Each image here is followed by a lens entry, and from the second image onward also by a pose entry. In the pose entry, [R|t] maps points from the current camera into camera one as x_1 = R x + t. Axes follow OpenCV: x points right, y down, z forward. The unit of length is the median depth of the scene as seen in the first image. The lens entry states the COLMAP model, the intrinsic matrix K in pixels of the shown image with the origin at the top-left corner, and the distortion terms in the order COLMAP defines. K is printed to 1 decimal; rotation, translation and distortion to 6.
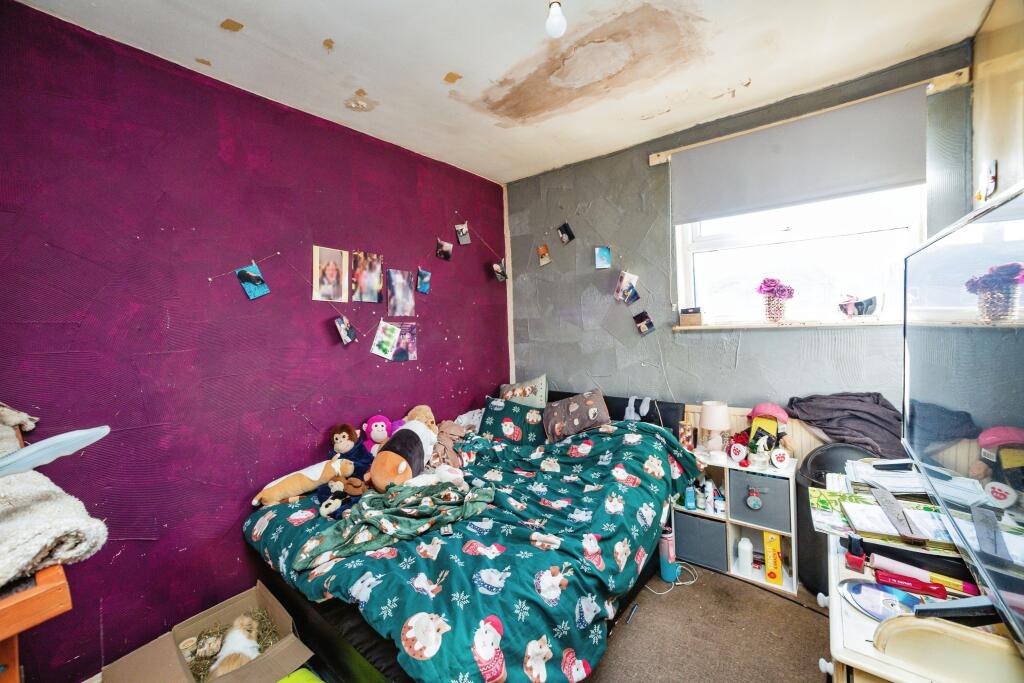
lens RADIAL K [[417.5, 0, 509.2], [0, 417.5, 333.9], [0, 0, 1]] dist [-0.001149, 0.000269]
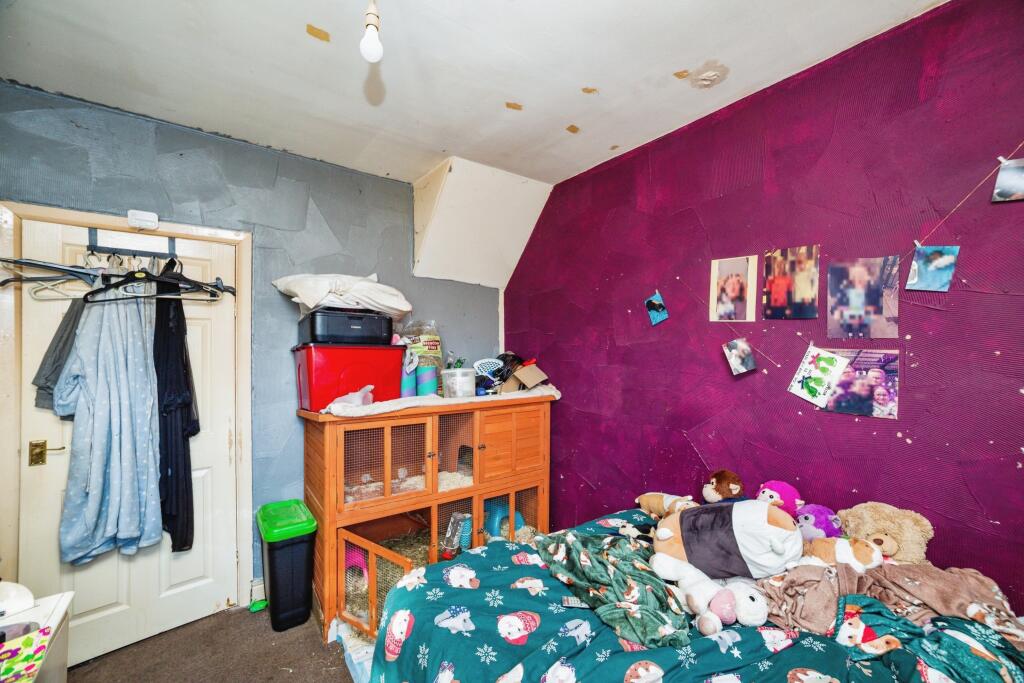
lens RADIAL K [[417.5, 0, 509.5], [0, 417.5, 345.8], [0, 0, 1]] dist [-0.001149, 0.000269]
pose [[-0.239940, 0.029116, -0.970351, 0.463031], [-0.015292, 0.999313, 0.033767, -0.048135], [0.970667, 0.022941, -0.239330, 0.729233]]
